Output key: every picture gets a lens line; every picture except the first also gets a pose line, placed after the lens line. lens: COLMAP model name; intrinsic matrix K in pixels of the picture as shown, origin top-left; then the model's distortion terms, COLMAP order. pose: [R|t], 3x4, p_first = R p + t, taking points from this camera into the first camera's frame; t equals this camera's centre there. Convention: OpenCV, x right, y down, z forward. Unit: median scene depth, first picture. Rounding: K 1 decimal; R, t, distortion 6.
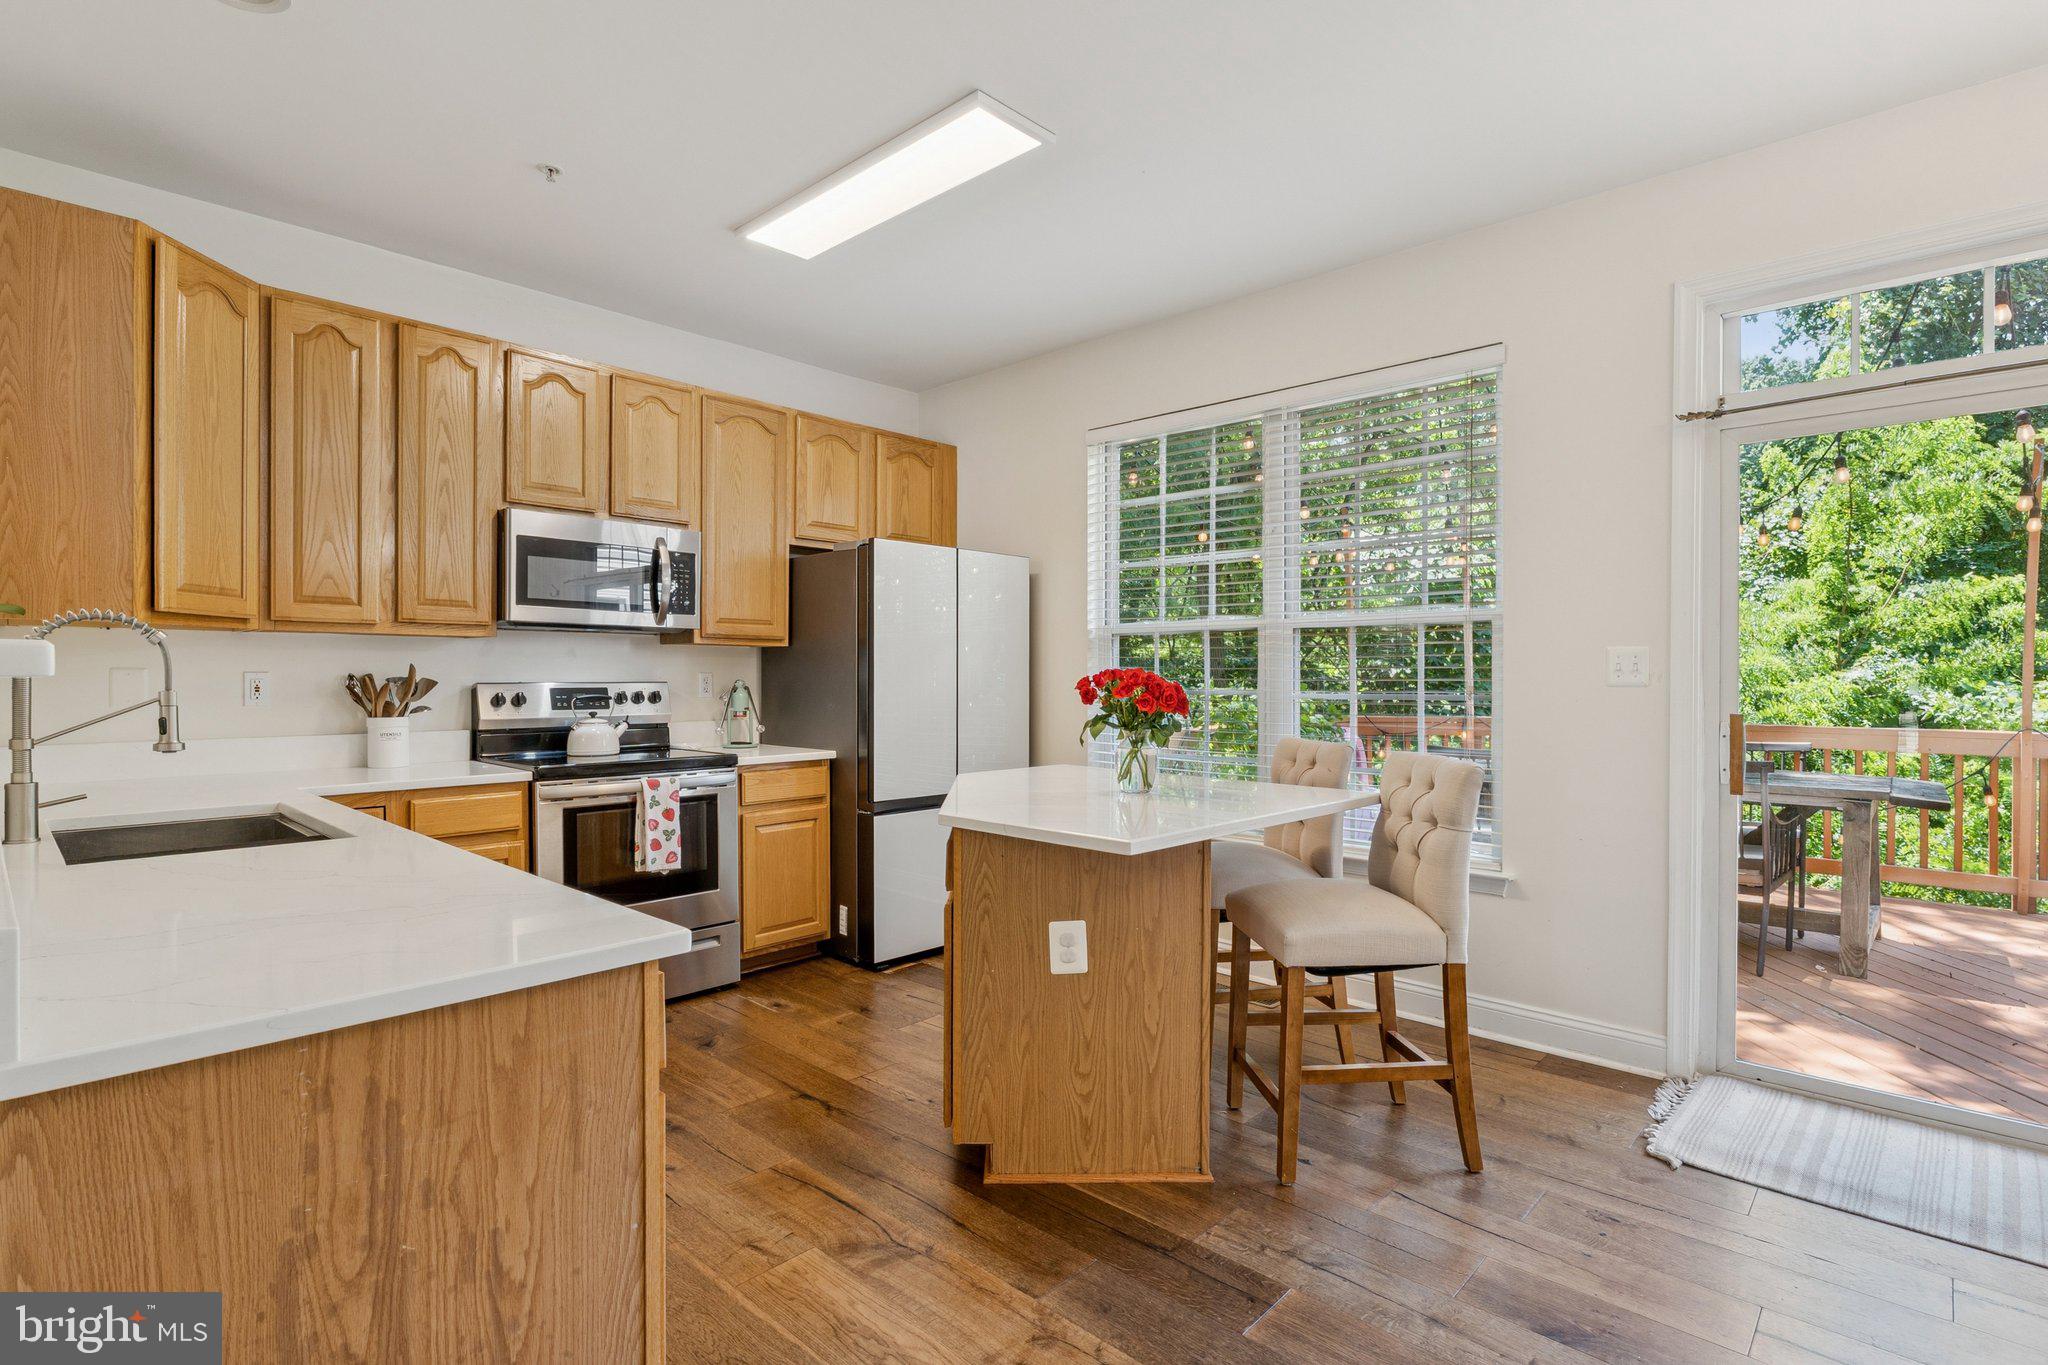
lens RADIAL K [[988.7, 0, 1024.0], [0, 988.7, 682.5], [0, 0, 1]] dist [0.000470, 0.000191]
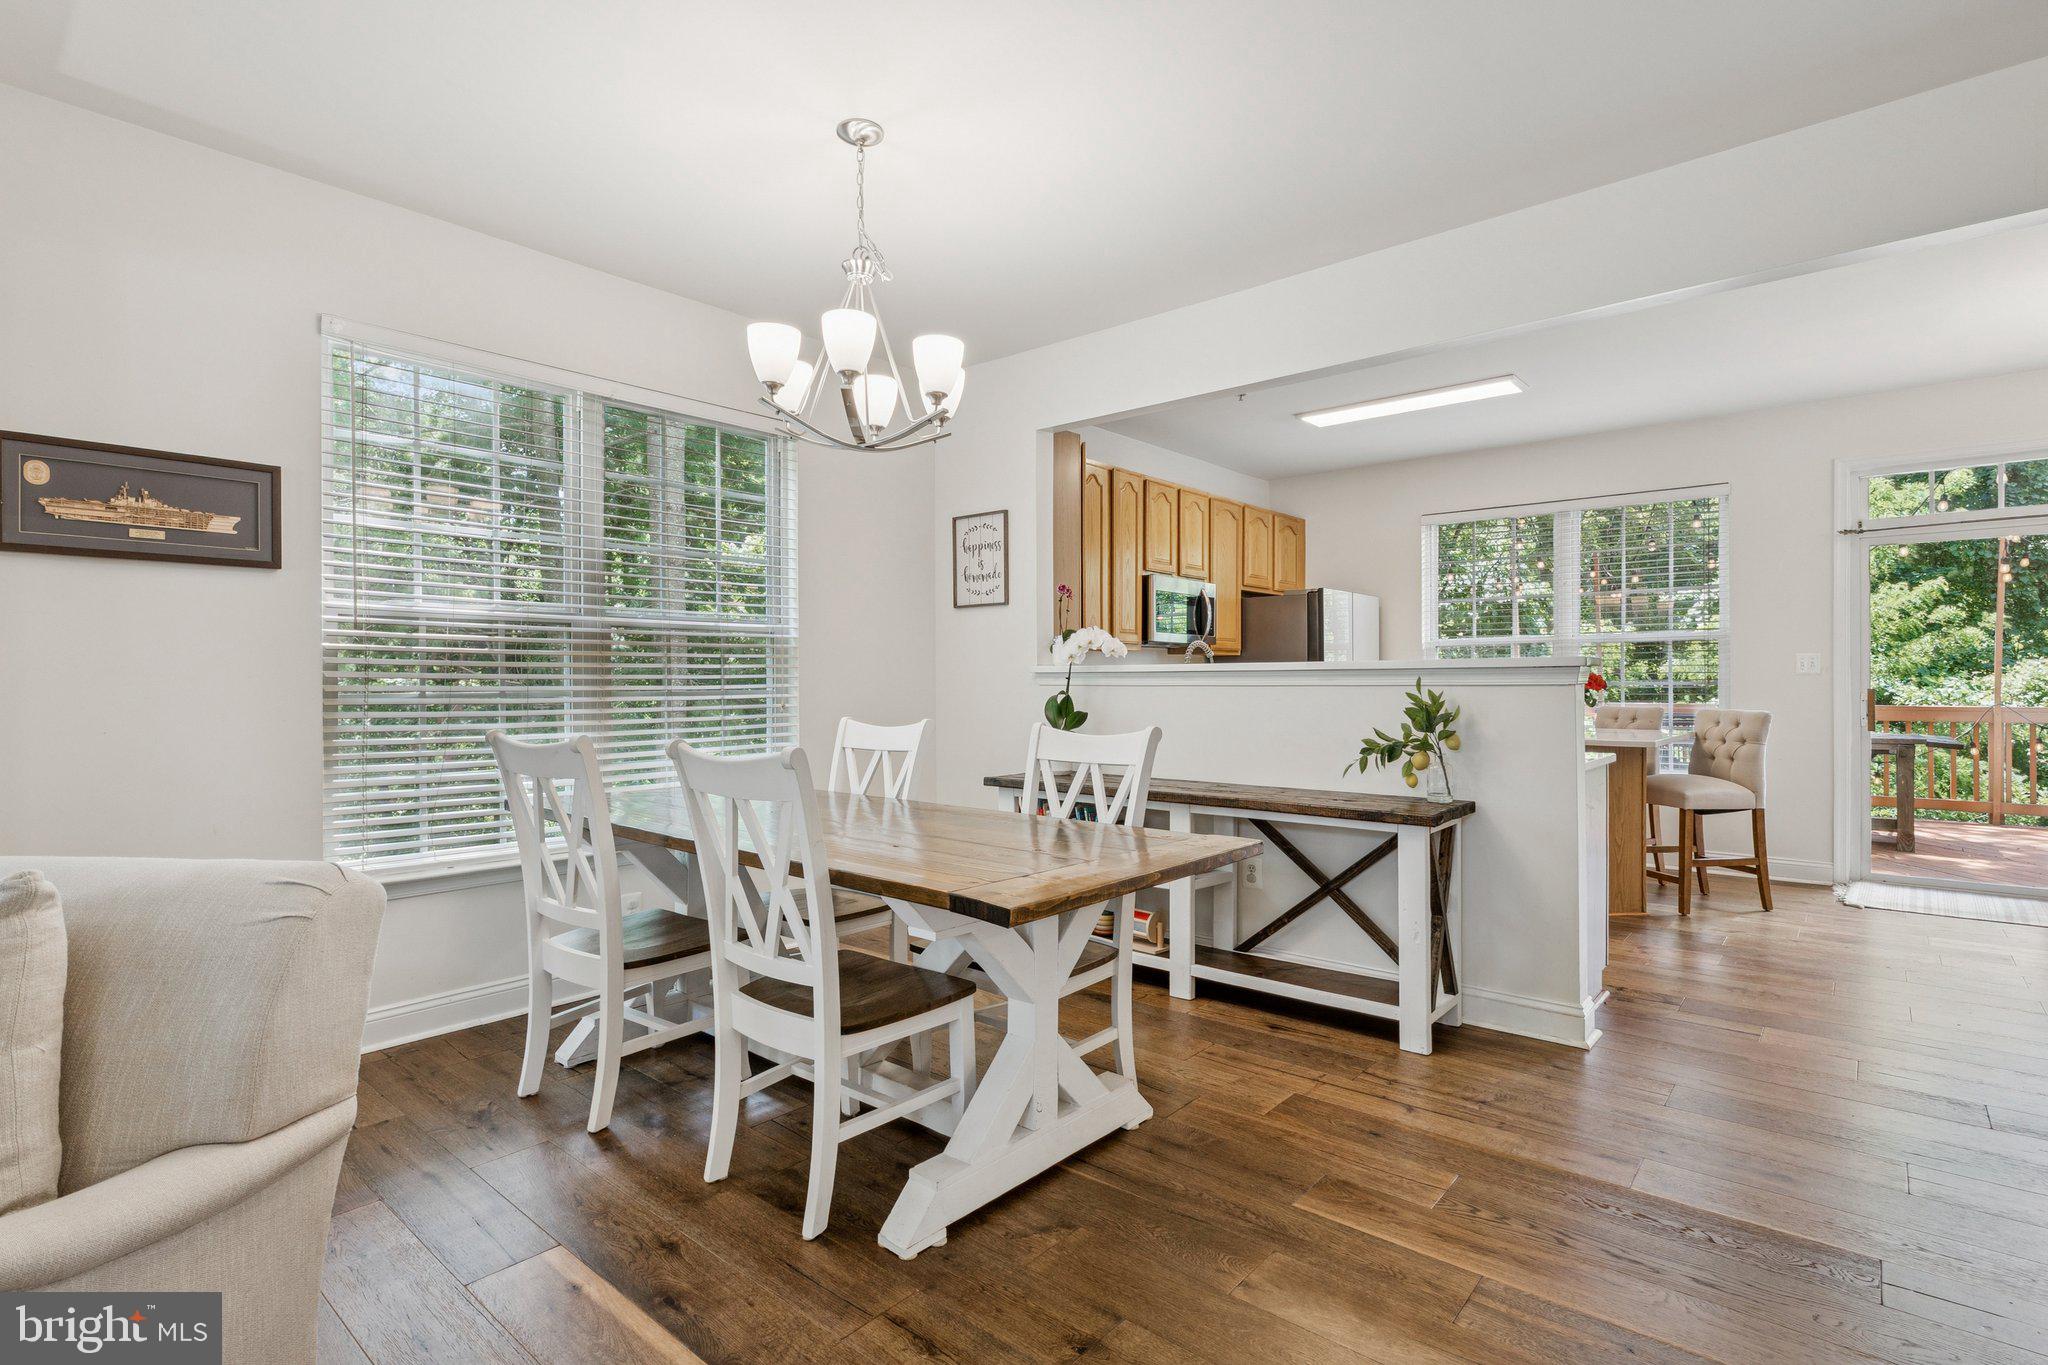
lens RADIAL K [[983.1, 0, 1024.0], [0, 983.1, 682.5], [0, 0, 1]] dist [0.000685, 0.000555]
pose [[0.998941, -0.006384, 0.045557, -0.832125], [0.006638, 0.999963, -0.005440, 0.016576], [-0.045520, 0.005737, 0.998947, -0.683574]]
